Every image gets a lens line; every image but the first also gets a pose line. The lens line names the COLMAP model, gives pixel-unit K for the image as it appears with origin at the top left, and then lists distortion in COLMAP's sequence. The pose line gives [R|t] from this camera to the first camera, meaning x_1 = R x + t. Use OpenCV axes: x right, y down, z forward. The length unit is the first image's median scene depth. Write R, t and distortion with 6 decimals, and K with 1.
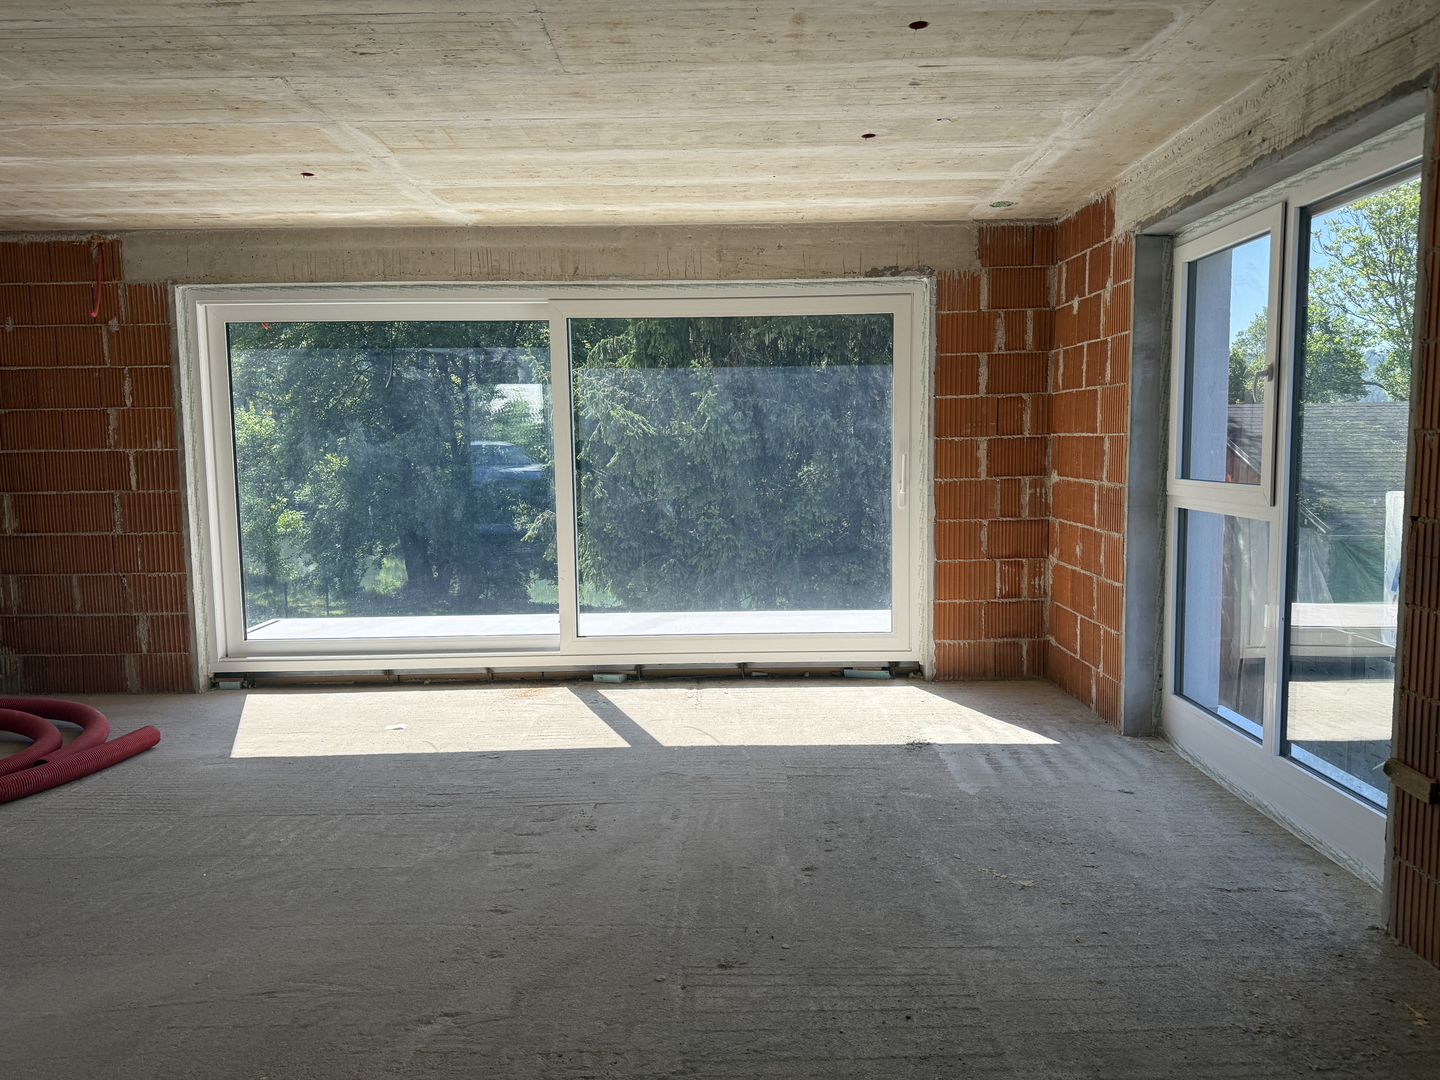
lens RADIAL K [[993.5, 0, 720.0], [0, 993.5, 540.0], [0, 0, 1]] dist [0.083505, -0.110452]
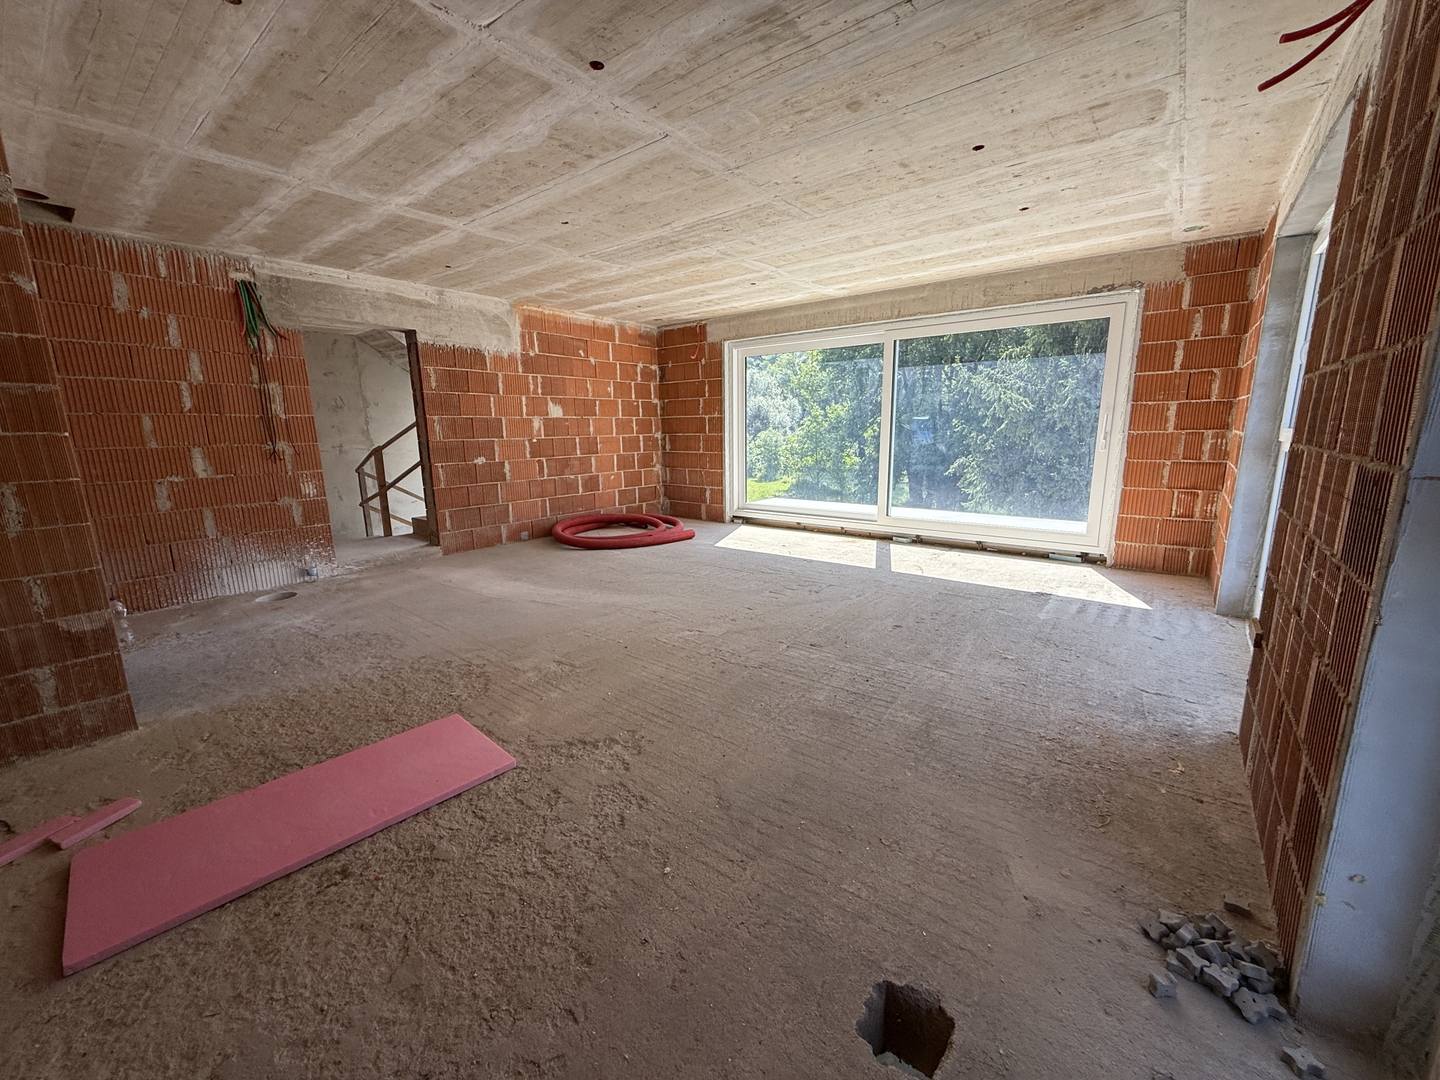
lens RADIAL K [[568.1, 0, 721.6], [0, 568.1, 540.4], [0, 0, 1]] dist [-0.000752, -0.000264]
pose [[0.788703, 0.123394, -0.602264, 0.297266], [-0.057576, 0.990170, 0.127469, 0.028420], [0.612073, -0.065859, 0.788054, -0.038608]]
